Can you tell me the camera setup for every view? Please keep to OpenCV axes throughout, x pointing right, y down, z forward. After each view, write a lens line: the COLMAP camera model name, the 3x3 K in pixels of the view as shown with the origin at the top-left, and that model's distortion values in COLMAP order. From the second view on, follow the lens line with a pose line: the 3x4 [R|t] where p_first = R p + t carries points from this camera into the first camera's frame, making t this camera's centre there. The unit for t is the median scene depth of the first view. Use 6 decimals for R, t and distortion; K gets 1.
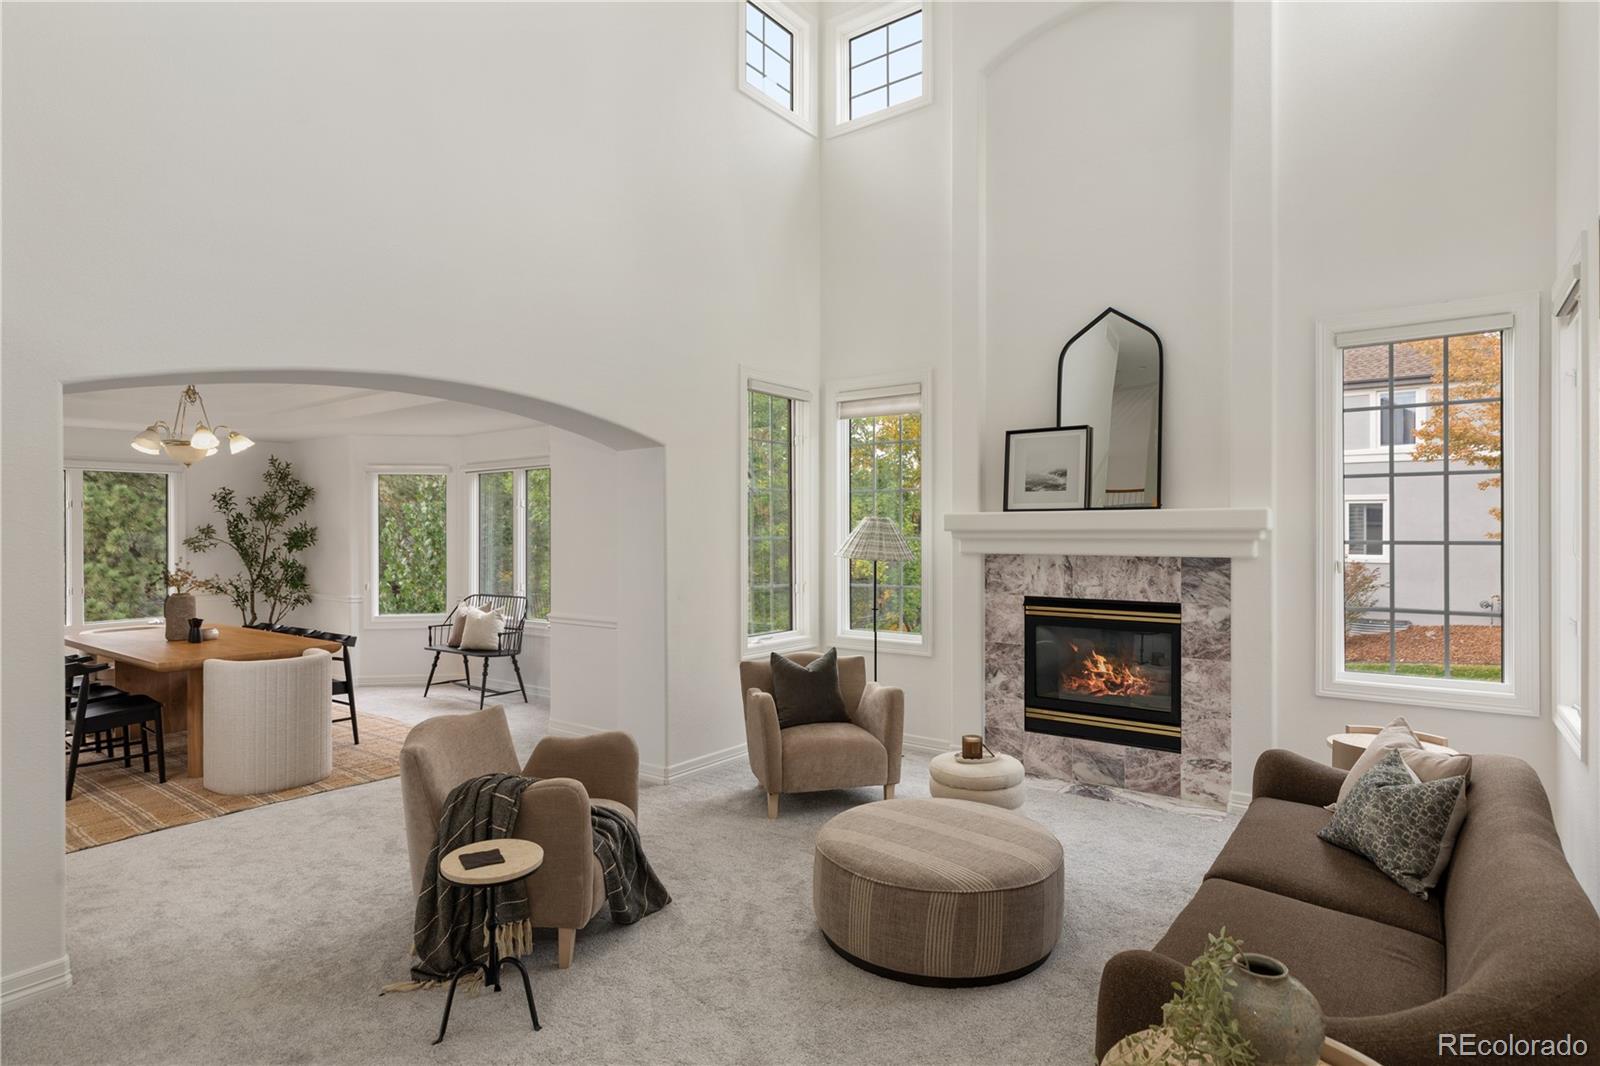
lens RADIAL K [[832.8, 0, 795.6], [0, 832.8, 535.5], [0, 0, 1]] dist [0.001793, 0.000257]
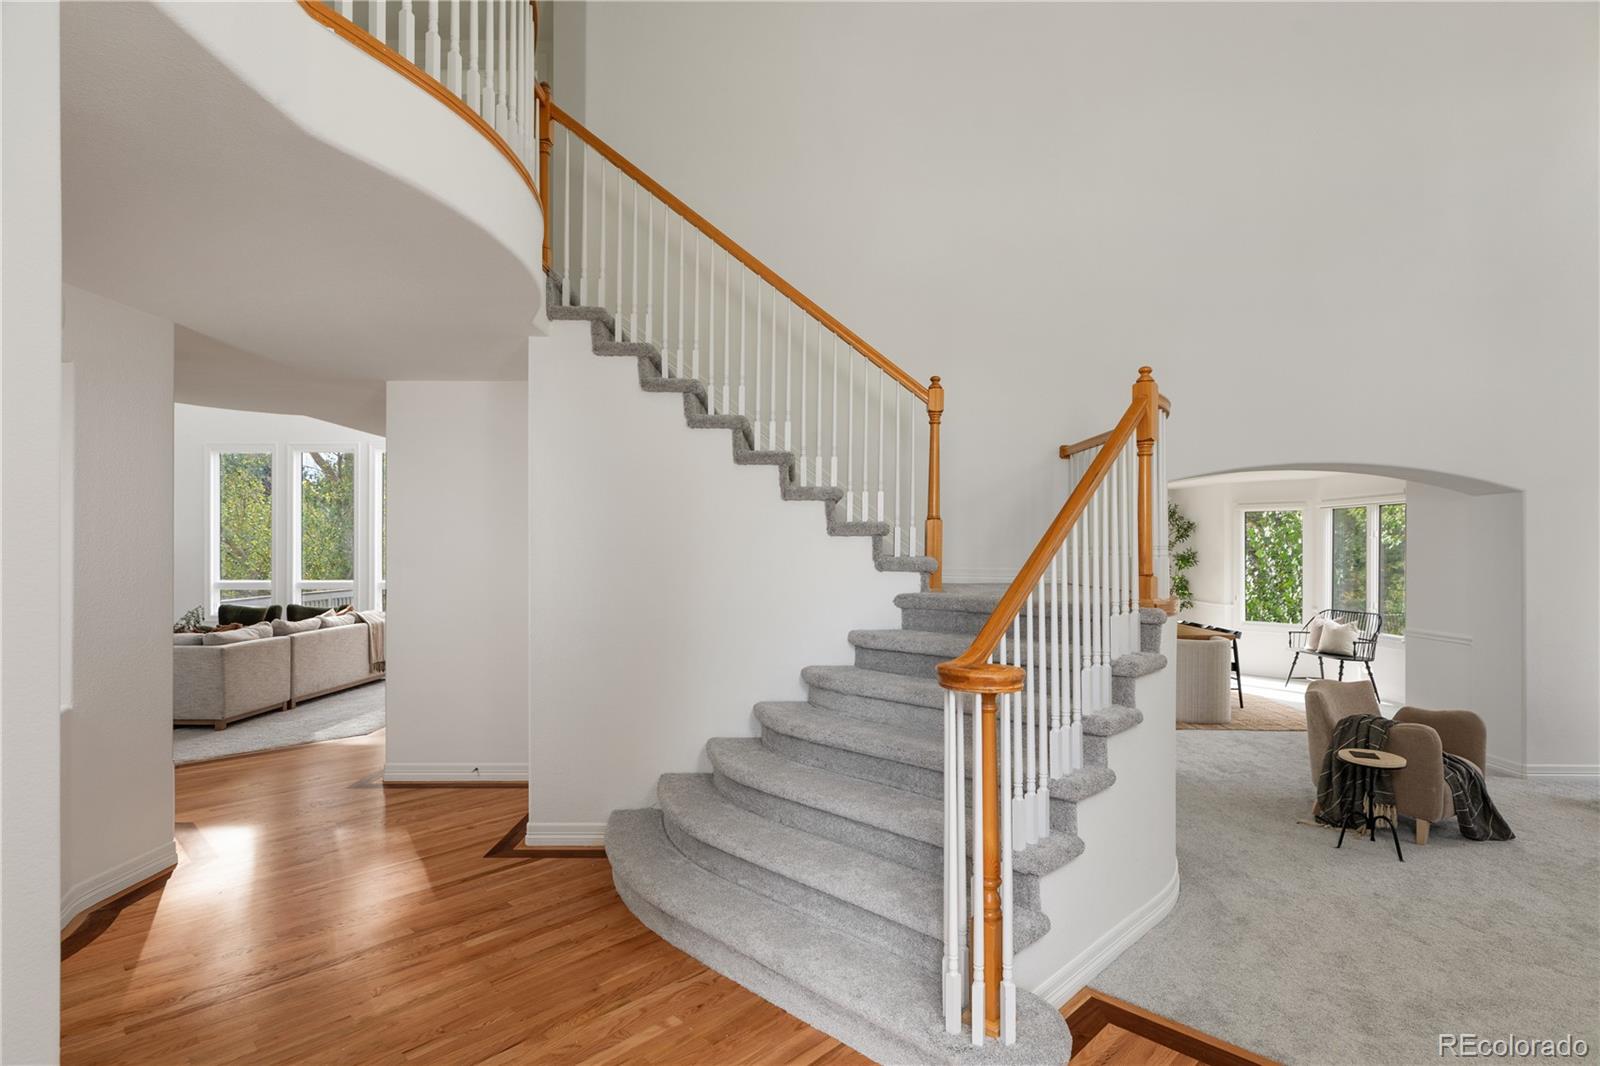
lens RADIAL K [[832.8, 0, 795.6], [0, 832.8, 535.5], [0, 0, 1]] dist [0.001793, 0.000257]
pose [[0.615094, -0.000993, -0.788453, 0.145042], [-0.013316, 0.999844, -0.011647, -0.018815], [0.788341, 0.017663, 0.614985, -0.554508]]
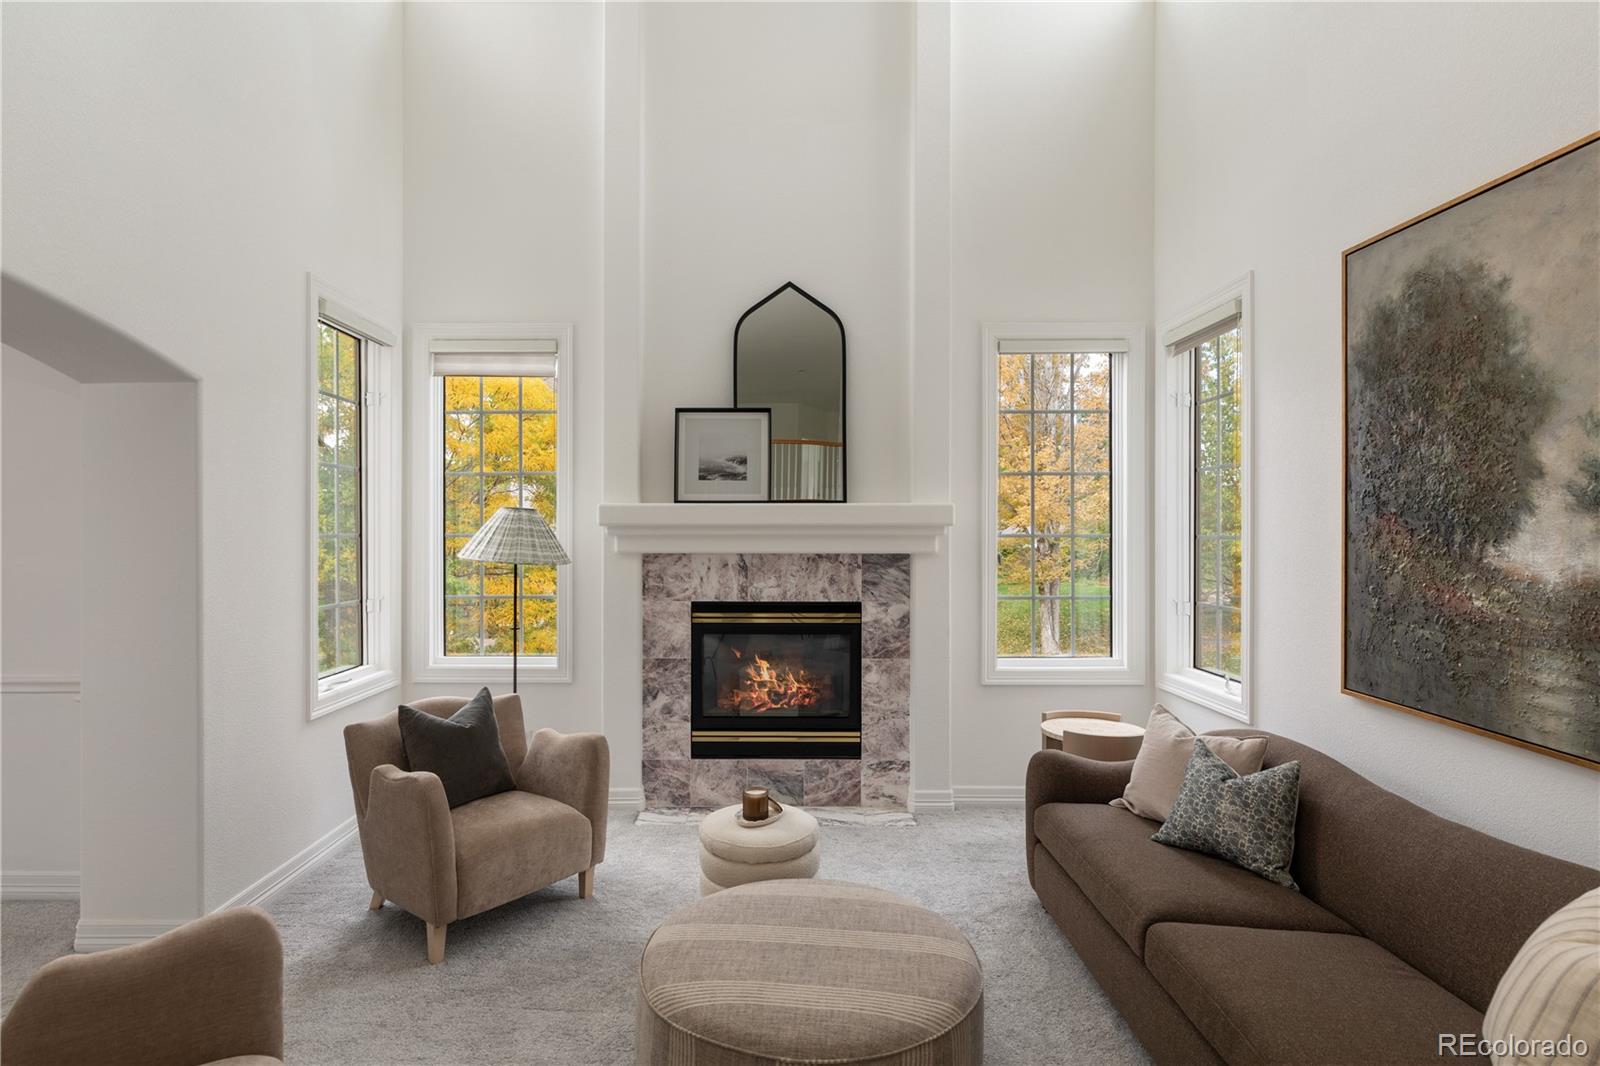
lens RADIAL K [[824.9, 0, 752.2], [0, 824.9, 528.8], [0, 0, 1]] dist [0.001101, 0.000084]
pose [[0.808243, 0.002030, 0.588845, -0.190317], [0.000261, 0.999993, -0.003806, 0.000741], [-0.588849, 0.003230, 0.808237, 0.296843]]
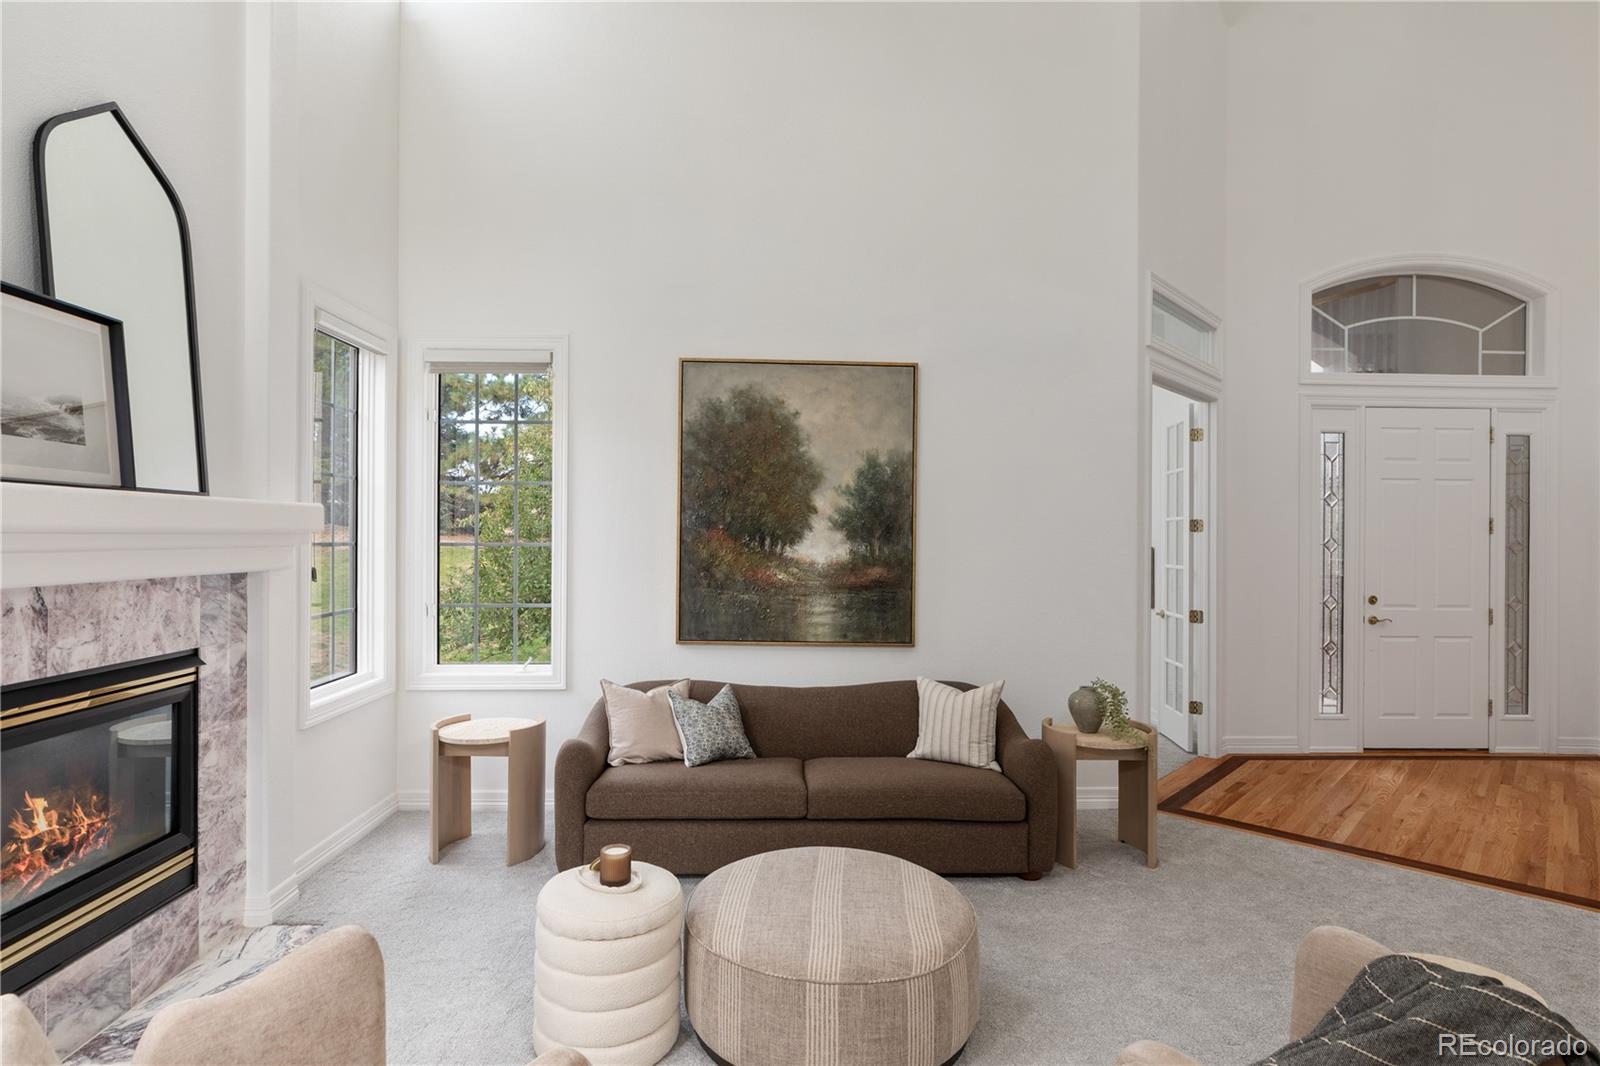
lens RADIAL K [[832.8, 0, 795.6], [0, 832.8, 535.5], [0, 0, 1]] dist [0.001793, 0.000257]
pose [[-0.627912, -0.001966, 0.778282, -0.299424], [-0.001416, 0.999998, 0.001383, -0.004848], [-0.778283, -0.000233, -0.627914, 1.009070]]
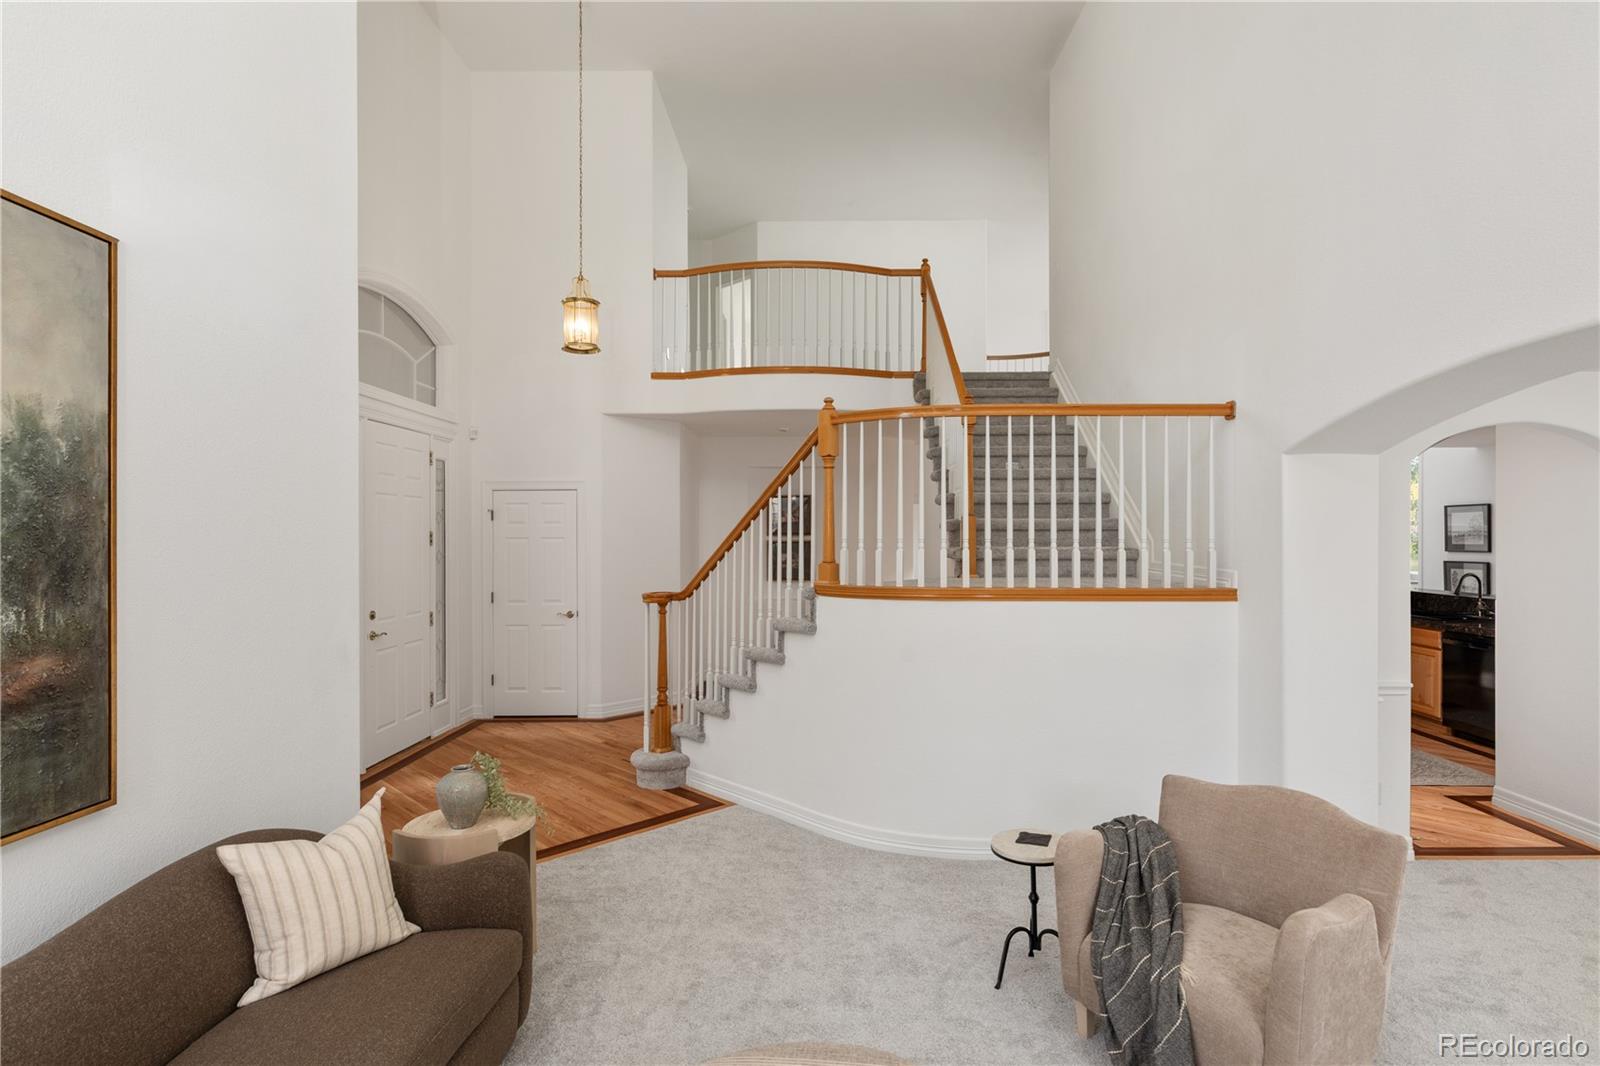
lens RADIAL K [[832.8, 0, 795.6], [0, 832.8, 535.5], [0, 0, 1]] dist [0.001793, 0.000257]
pose [[-0.802734, 0.006274, -0.596304, 0.303795], [0.001138, 0.999959, 0.008988, -0.033094], [0.596336, 0.006536, -0.802708, 0.924037]]
